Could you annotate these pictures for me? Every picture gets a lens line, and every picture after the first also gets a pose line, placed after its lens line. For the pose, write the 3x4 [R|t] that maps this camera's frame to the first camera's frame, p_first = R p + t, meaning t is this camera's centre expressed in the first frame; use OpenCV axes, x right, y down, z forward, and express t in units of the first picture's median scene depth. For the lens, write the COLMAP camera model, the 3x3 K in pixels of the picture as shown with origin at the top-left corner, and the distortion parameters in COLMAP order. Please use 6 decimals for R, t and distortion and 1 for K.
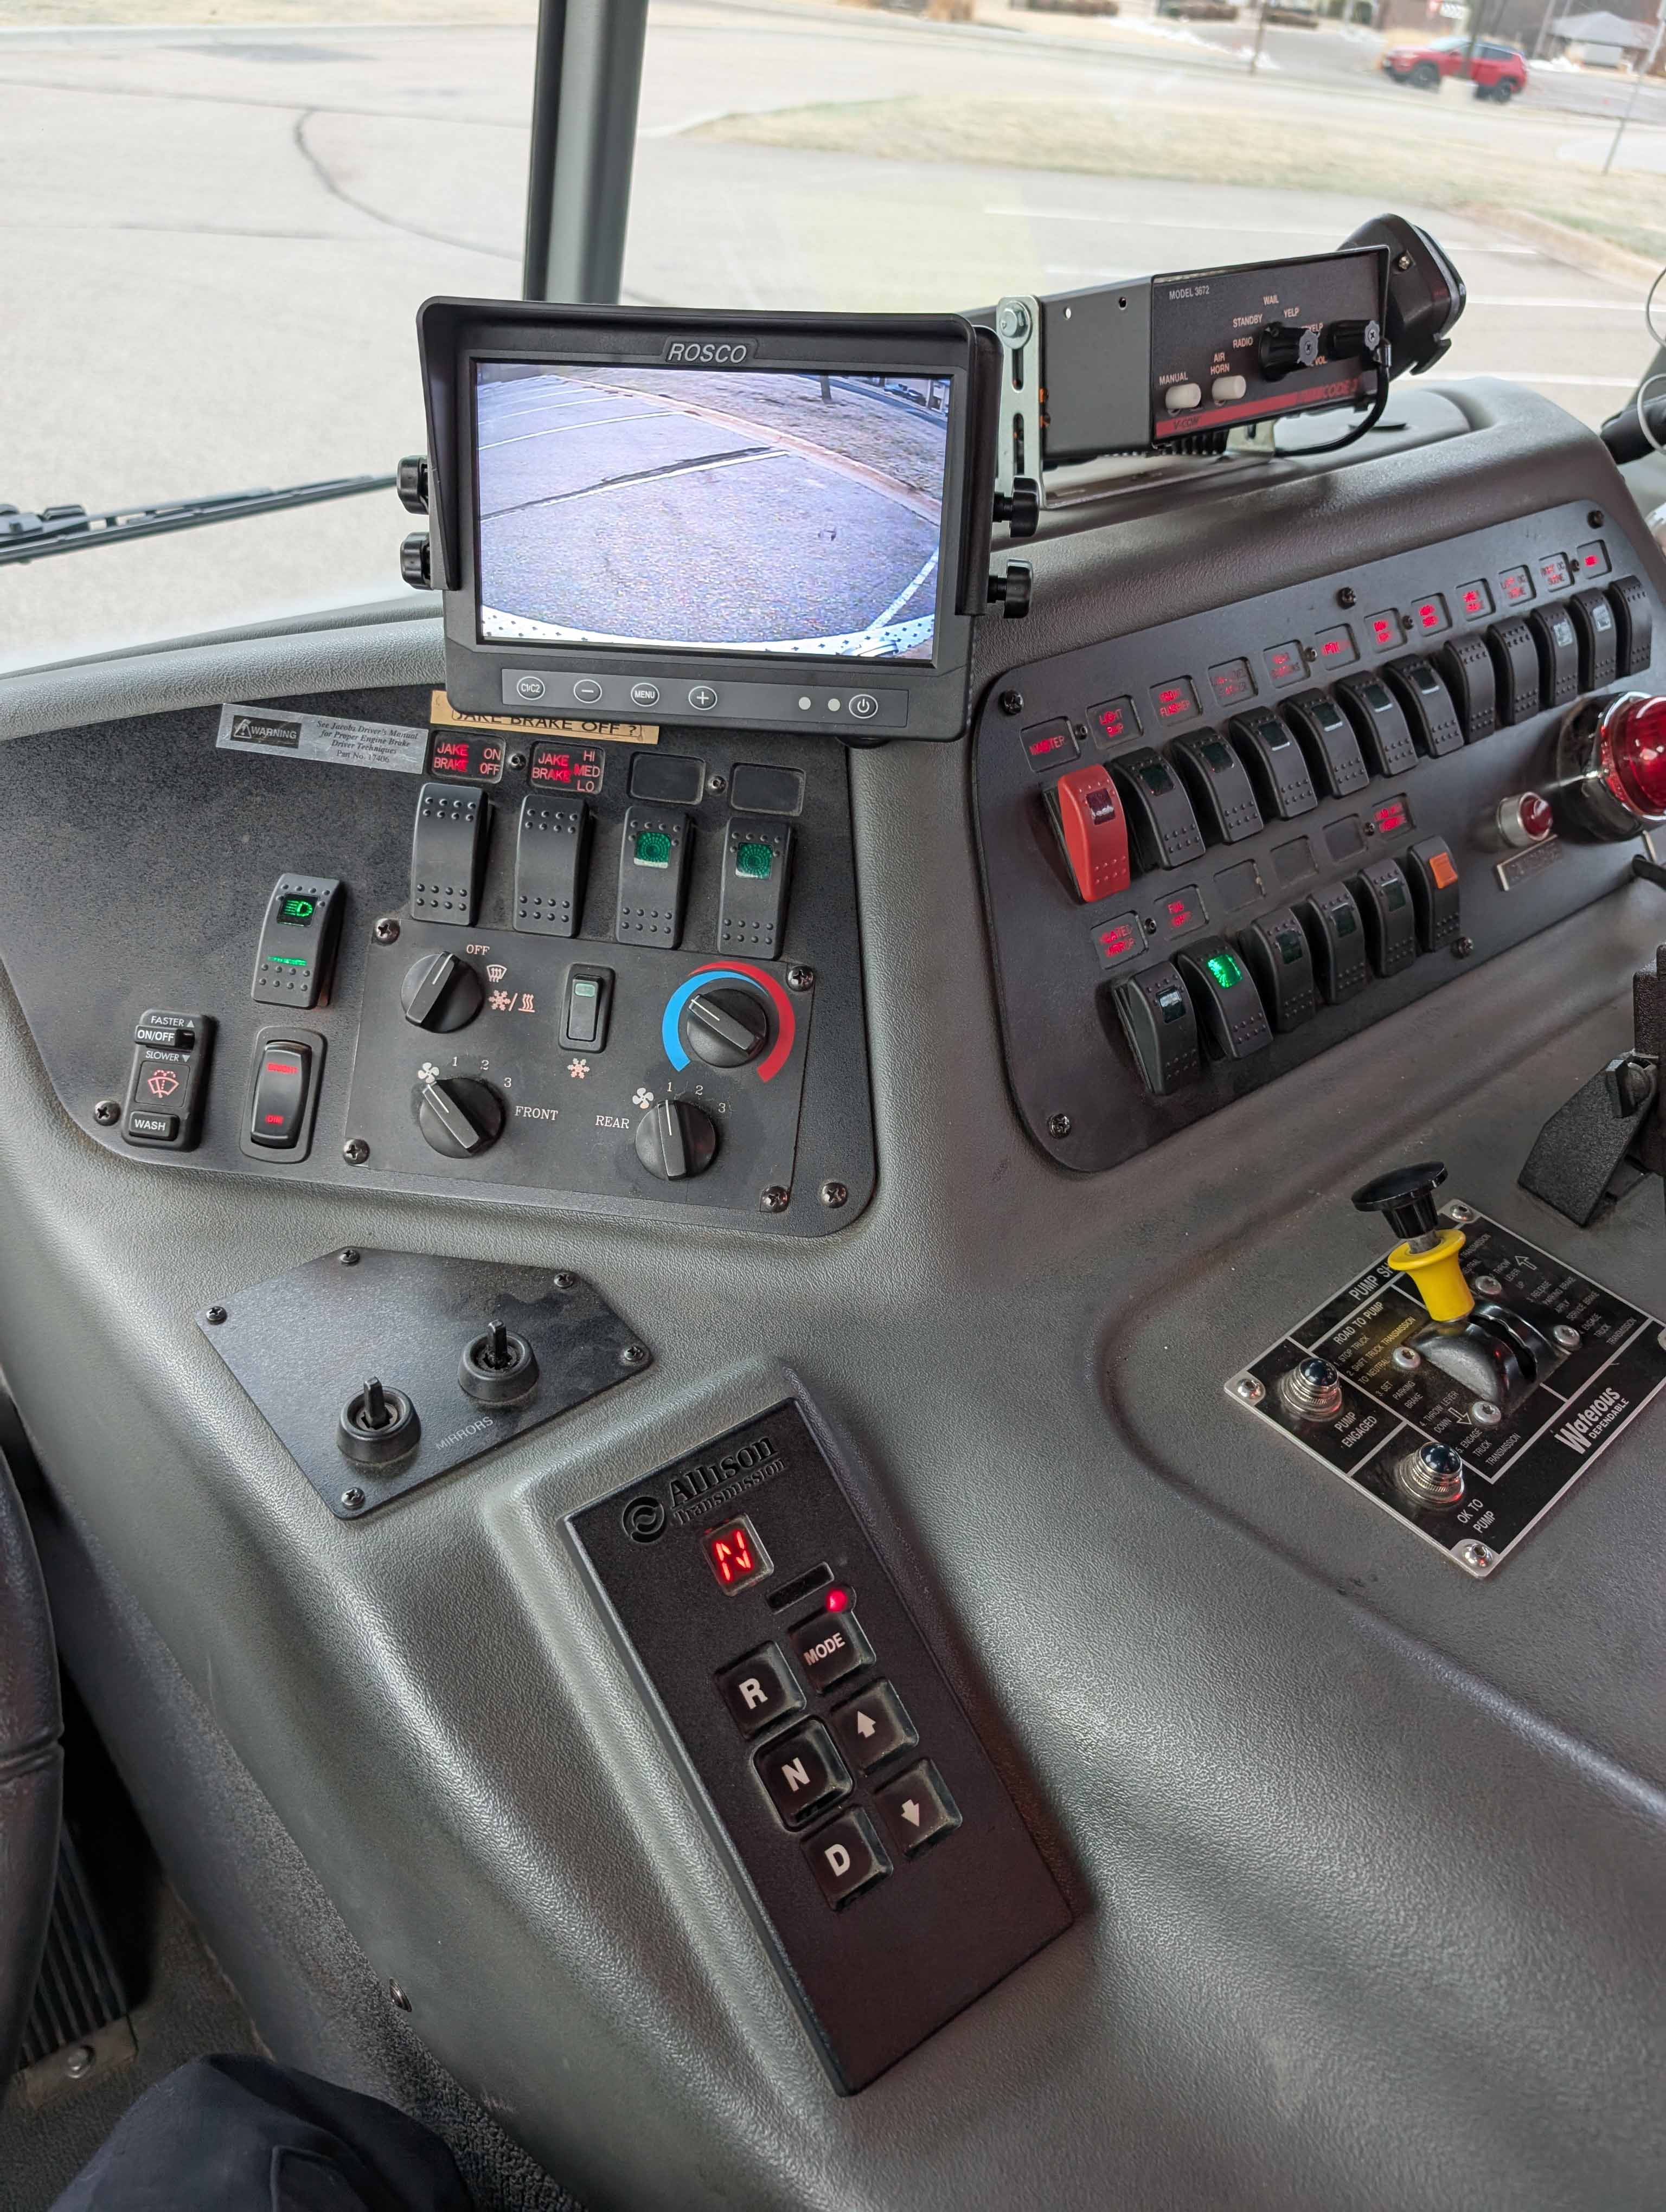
lens RADIAL K [[1568.6, 0, 833.0], [0, 1568.6, 1106.0], [0, 0, 1]] dist [0.000481, -0.002558]
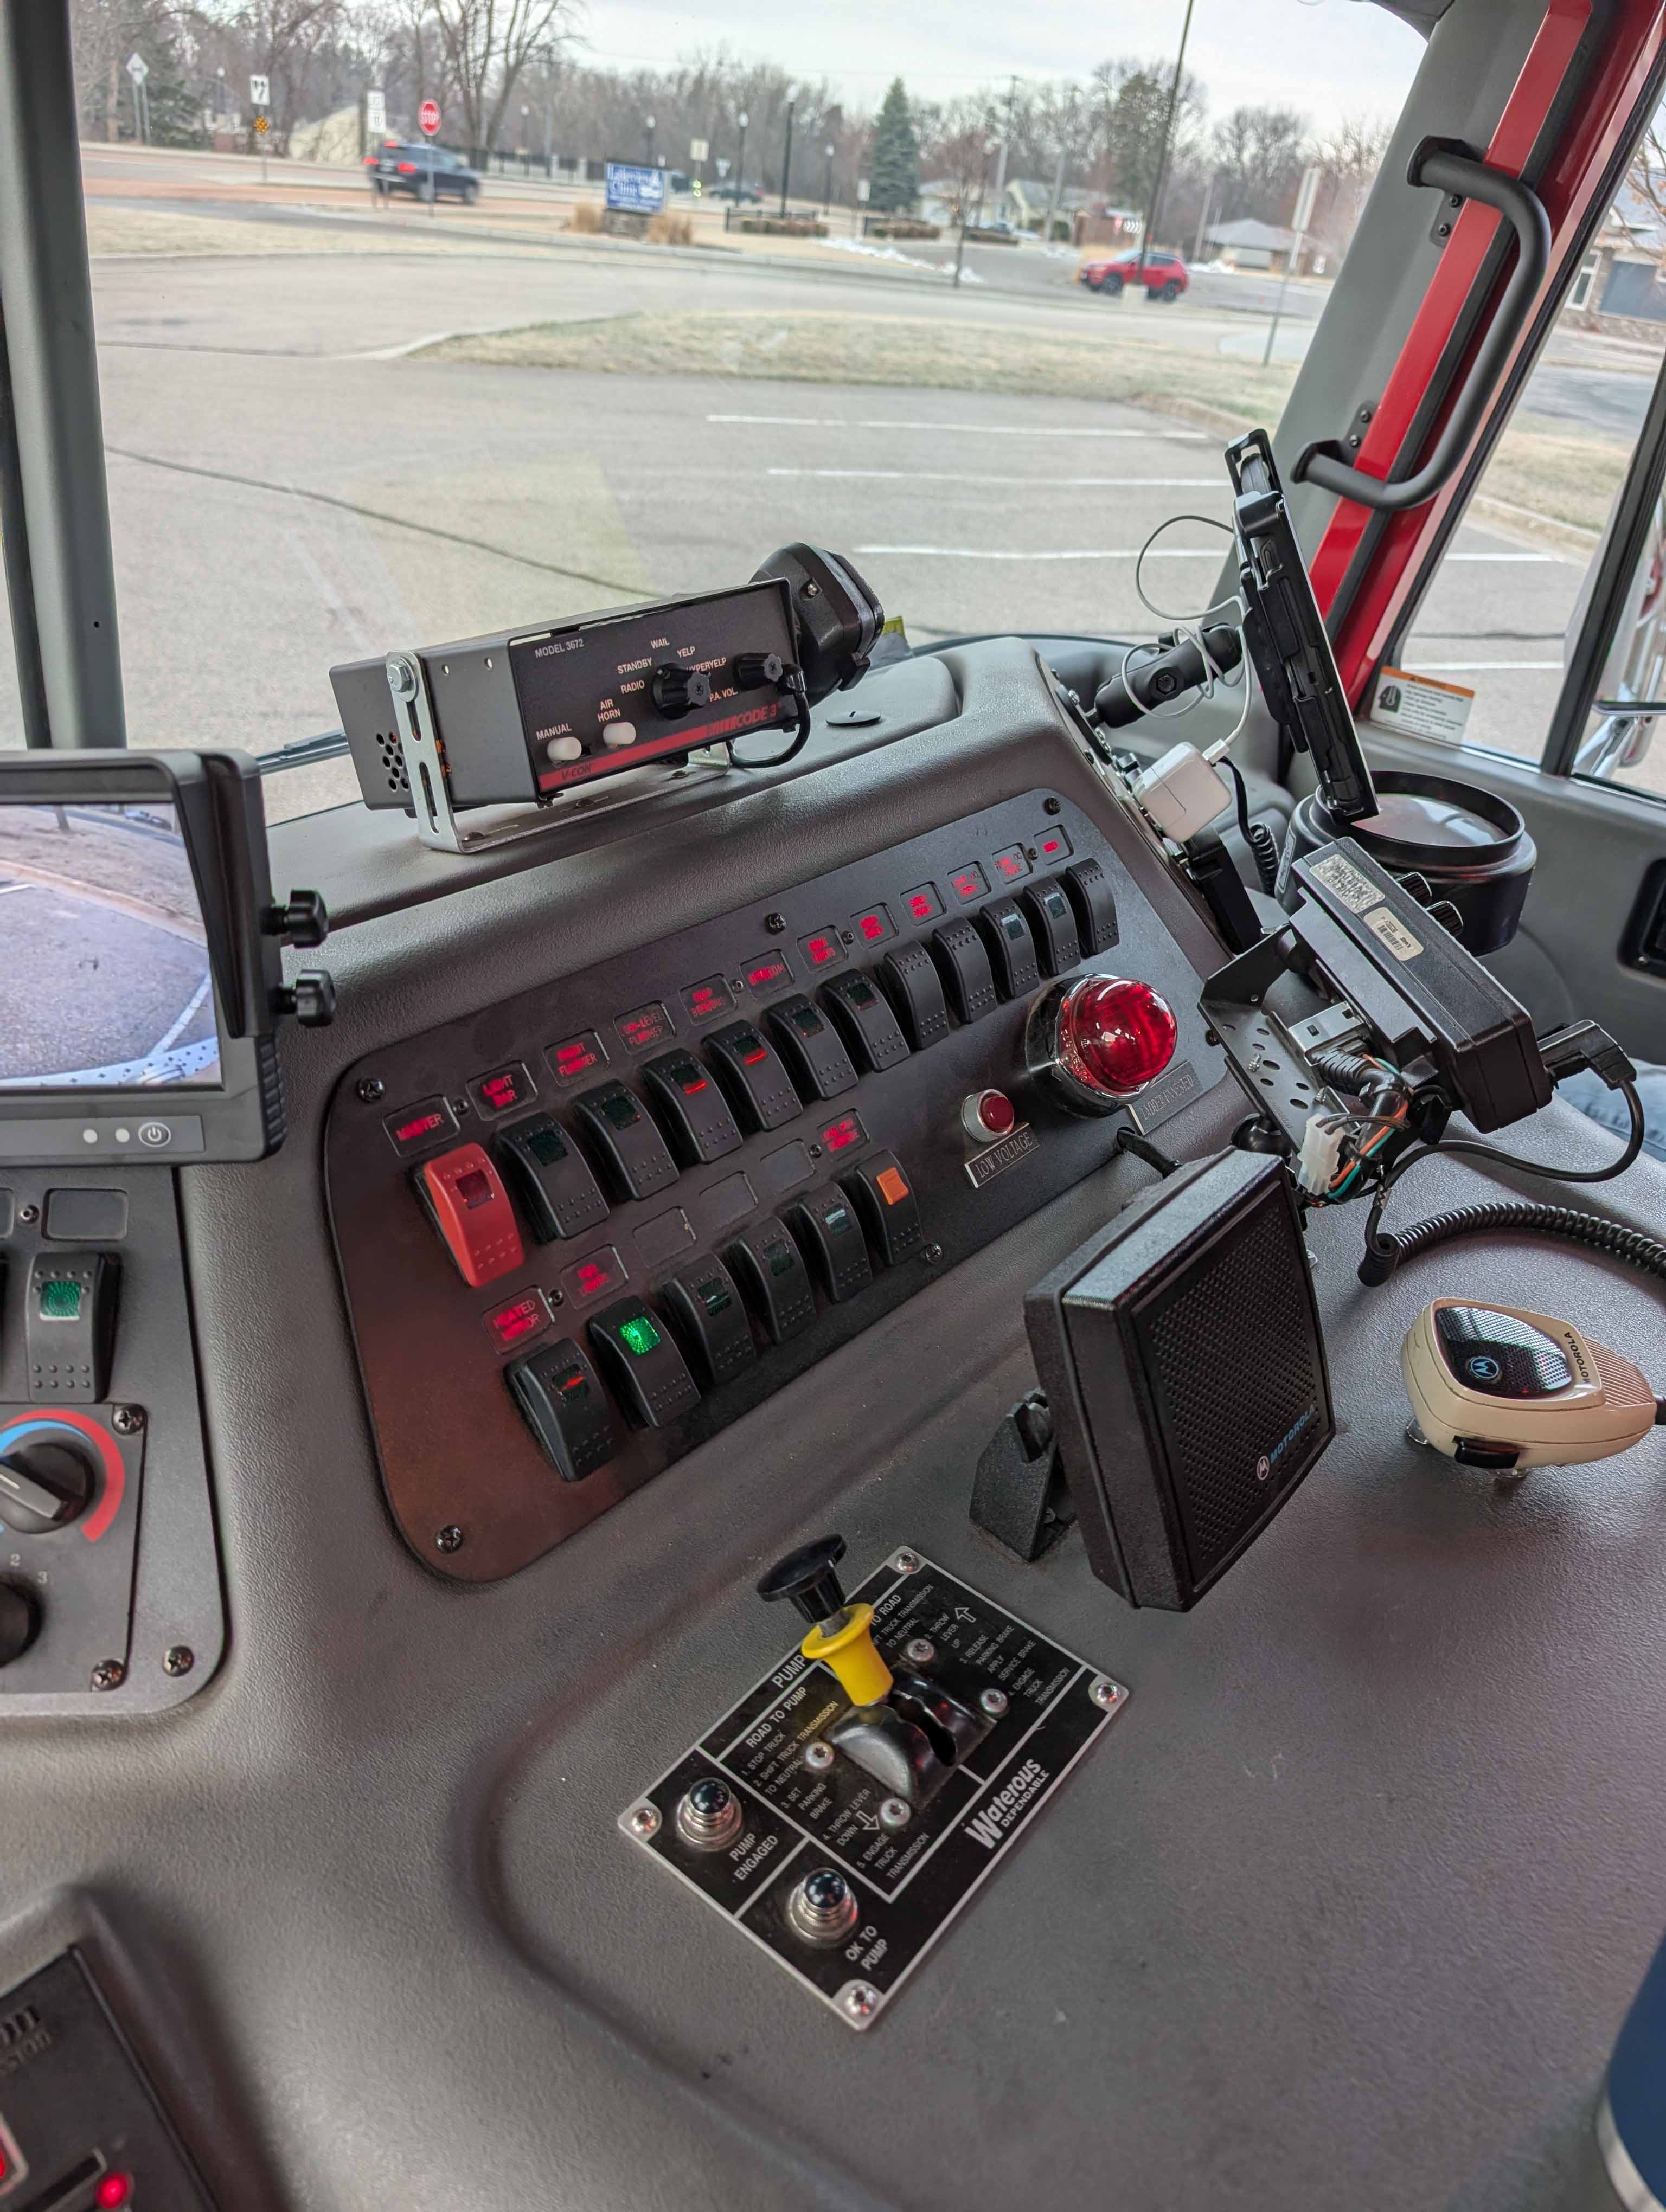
lens RADIAL K [[1572.0, 0, 831.4], [0, 1572.0, 1130.7], [0, 0, 1]] dist [0.009667, -0.001658]
pose [[0.988360, -0.088996, 0.123384, 0.286628], [0.100012, 0.991248, -0.086163, -0.129042], [-0.114636, 0.097500, 0.988611, 0.024574]]
